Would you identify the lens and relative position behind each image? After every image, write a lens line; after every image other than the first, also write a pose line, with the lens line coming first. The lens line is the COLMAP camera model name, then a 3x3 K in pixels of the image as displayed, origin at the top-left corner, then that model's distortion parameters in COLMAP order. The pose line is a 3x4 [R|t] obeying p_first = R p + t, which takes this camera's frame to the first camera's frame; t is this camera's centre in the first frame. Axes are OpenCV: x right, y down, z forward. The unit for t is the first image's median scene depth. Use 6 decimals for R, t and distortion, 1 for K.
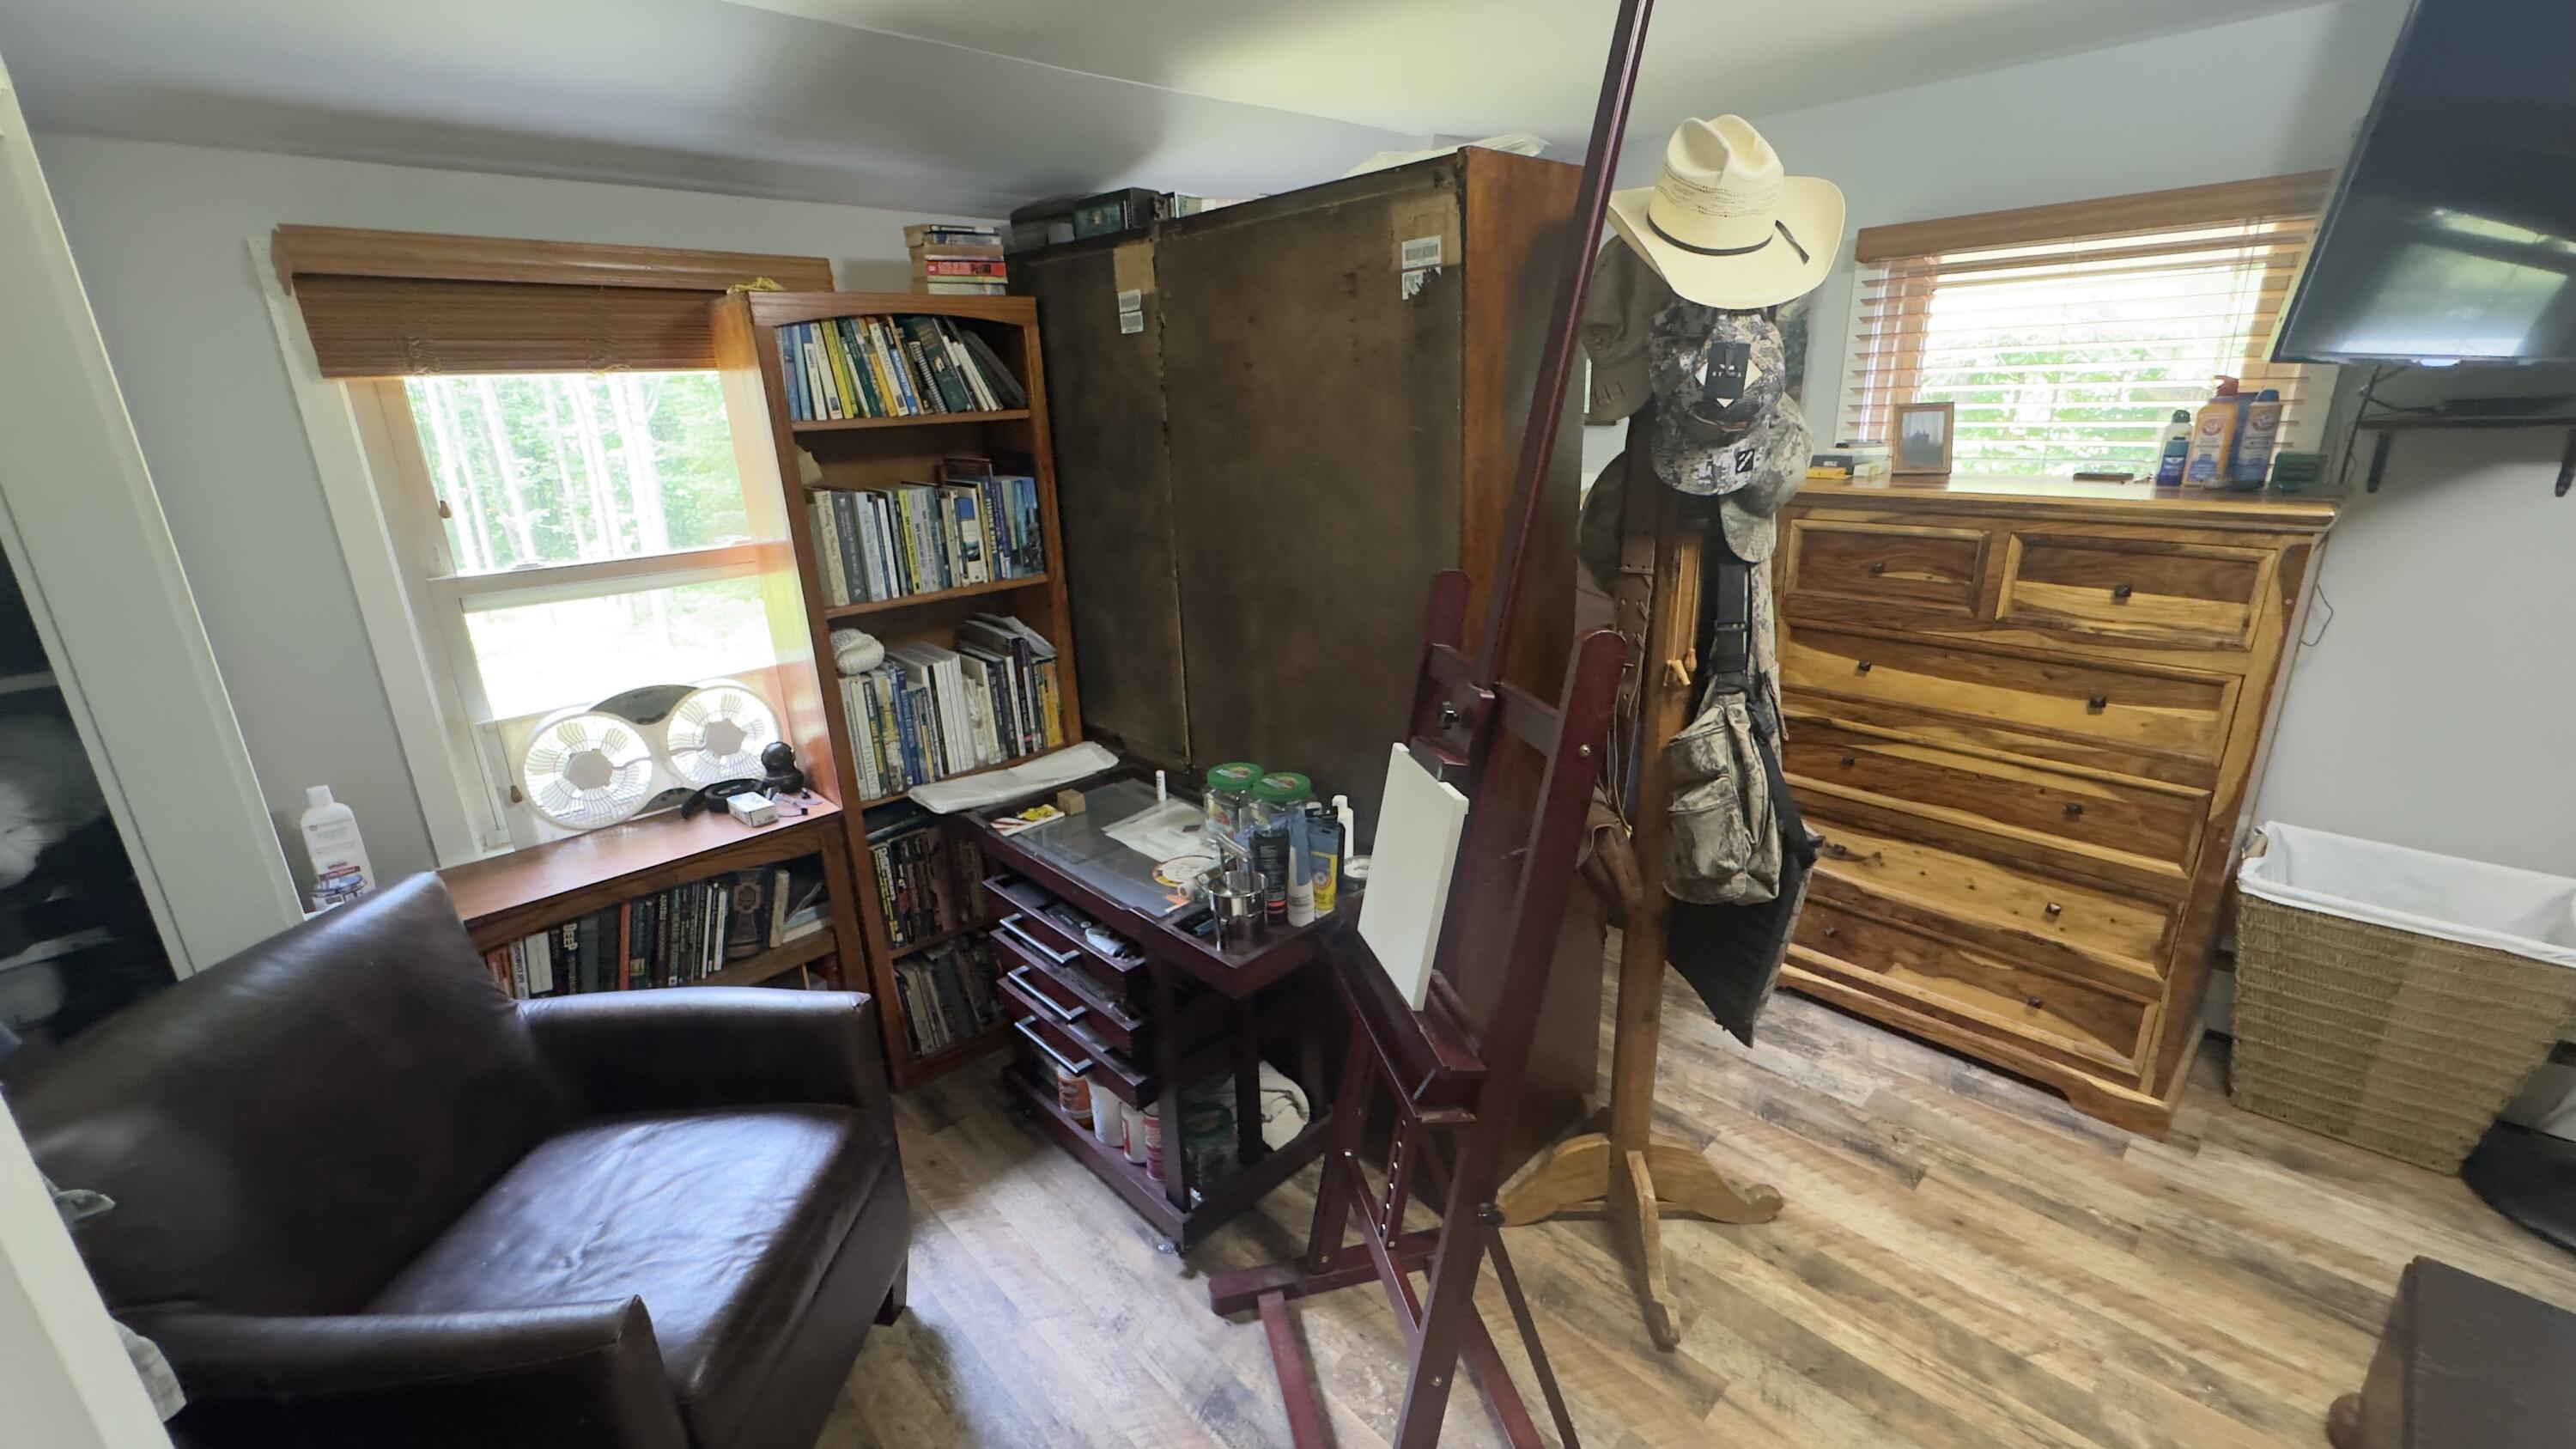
lens RADIAL K [[1039.1, 0, 1289.5], [0, 1039.1, 723.7], [0, 0, 1]] dist [-0.002235, -0.000309]
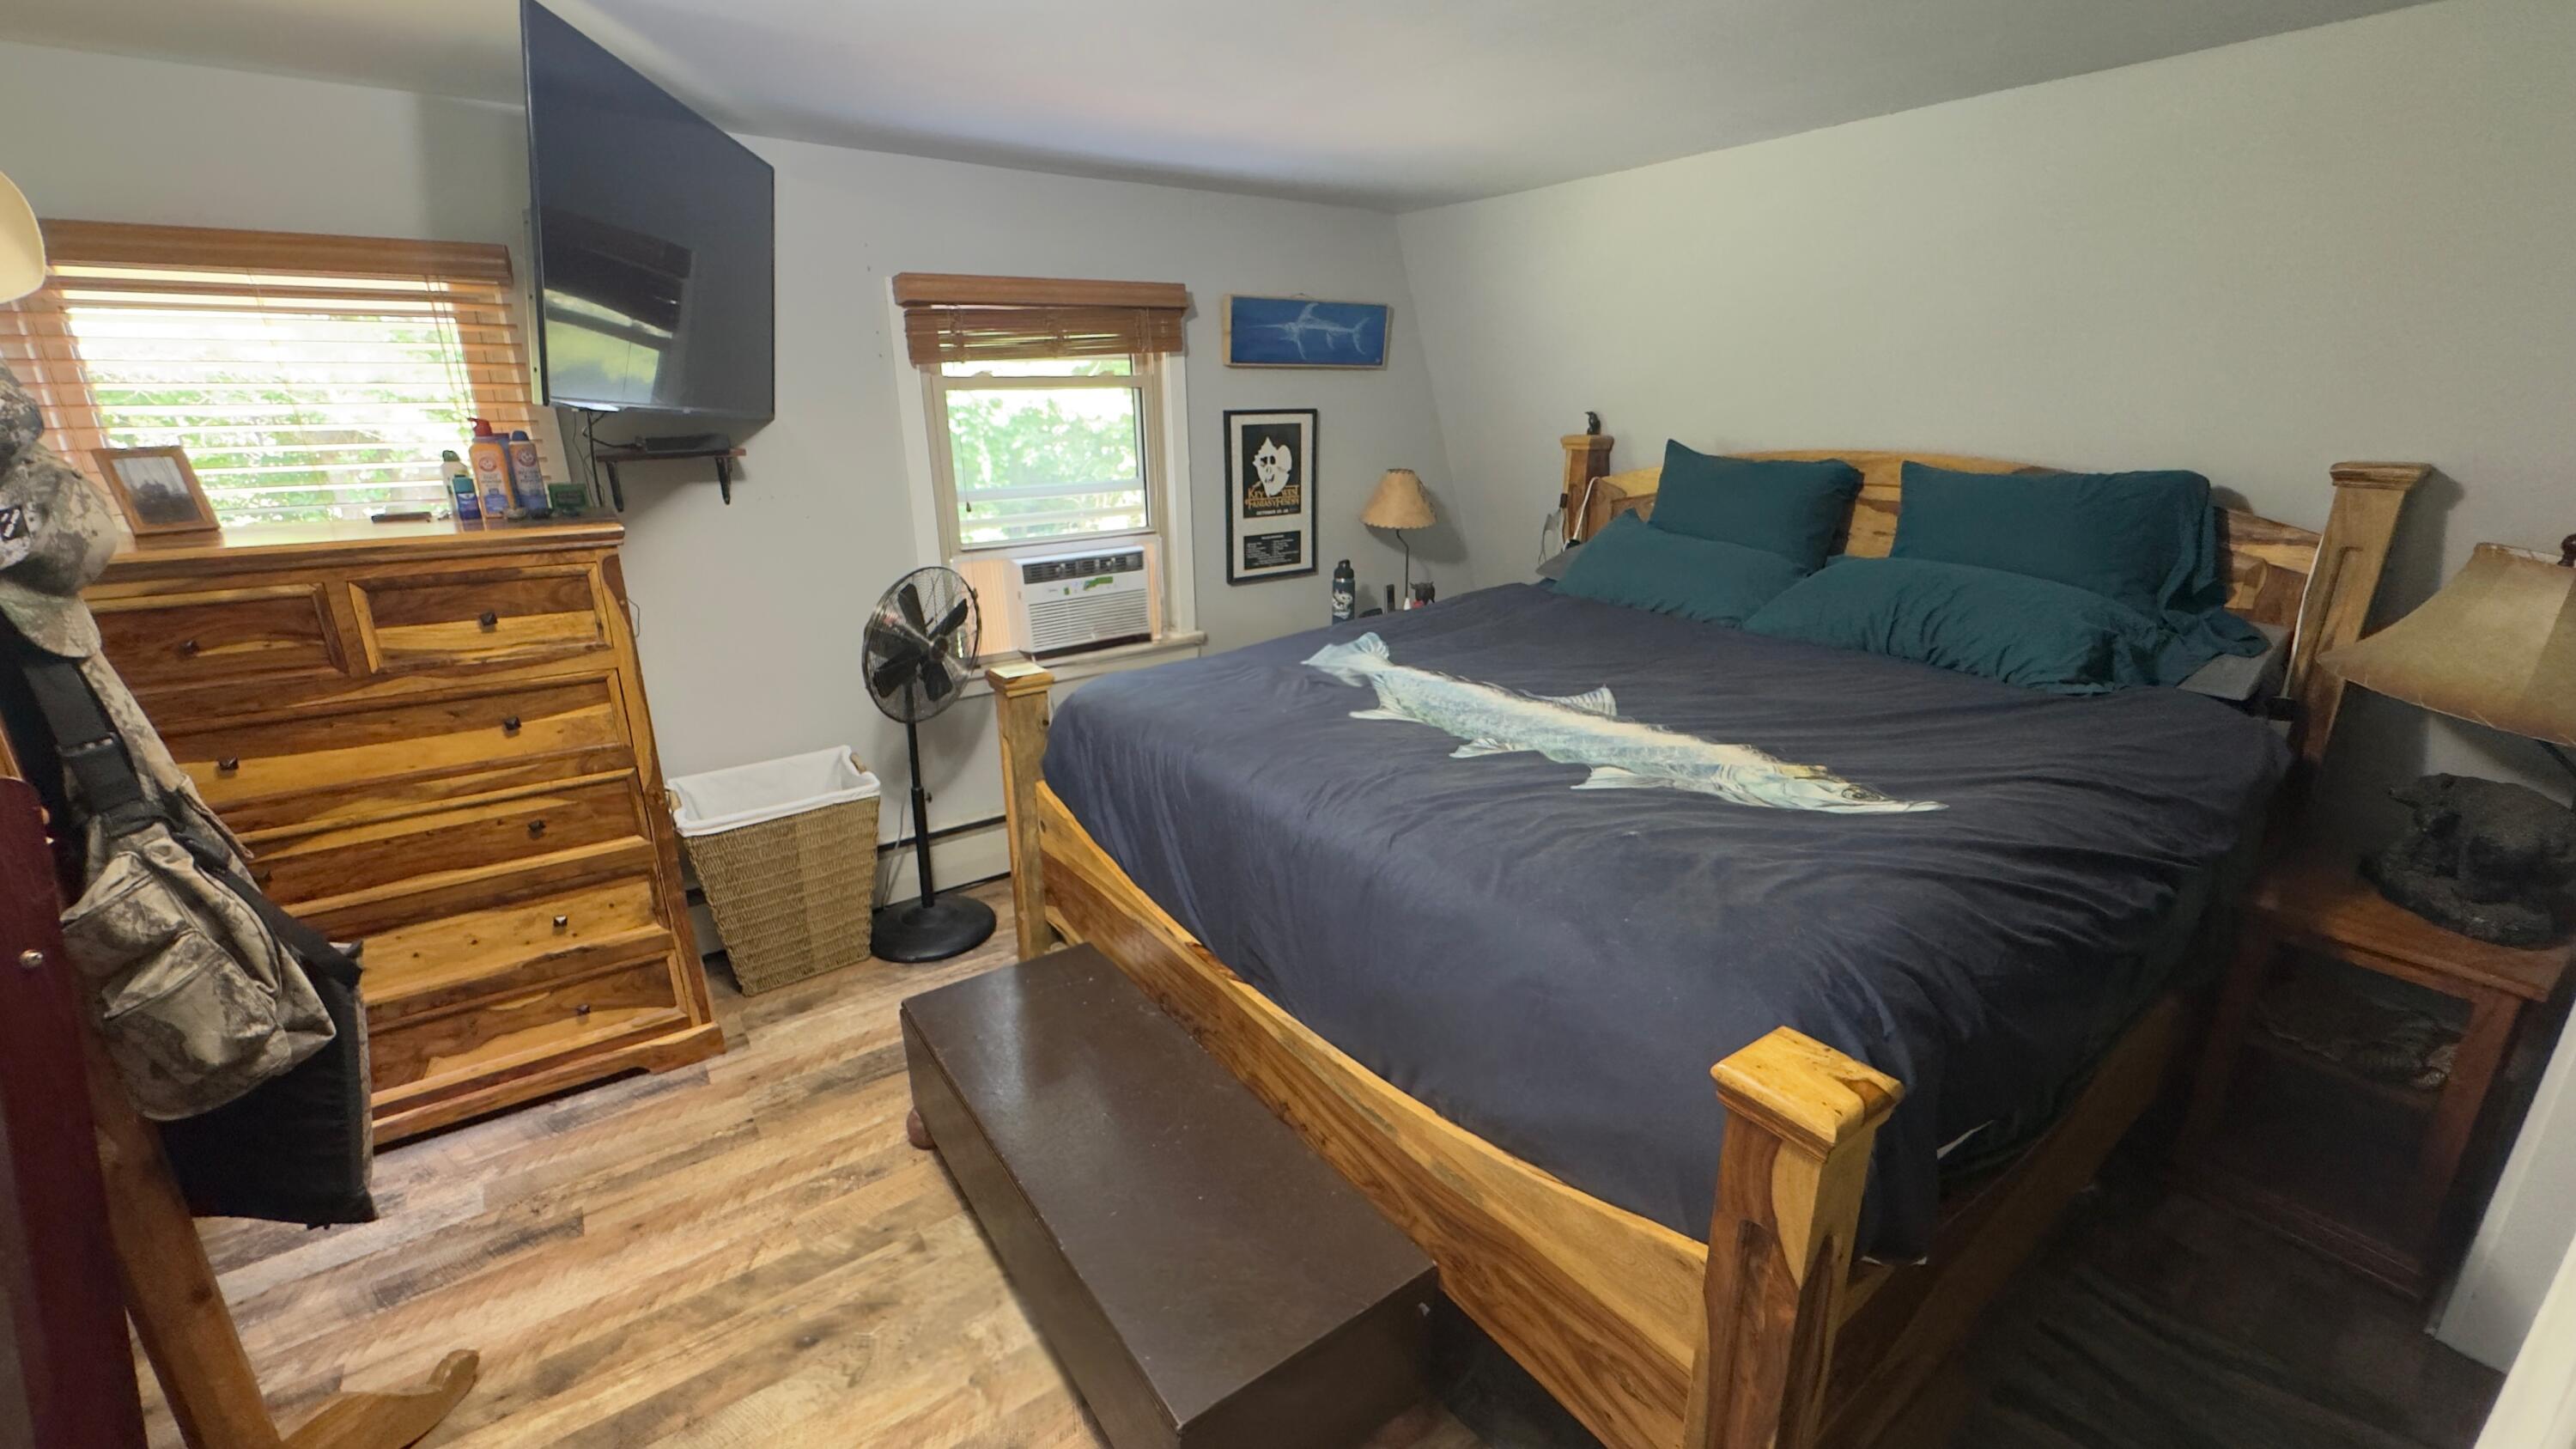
lens RADIAL K [[1039.1, 0, 1290.7], [0, 1039.1, 723.6], [0, 0, 1]] dist [-0.002235, -0.000309]
pose [[0.136091, -0.263550, 0.954998, -0.118923], [0.304123, 0.928536, 0.212909, -0.005707], [-0.942862, 0.261462, 0.206517, 0.041123]]
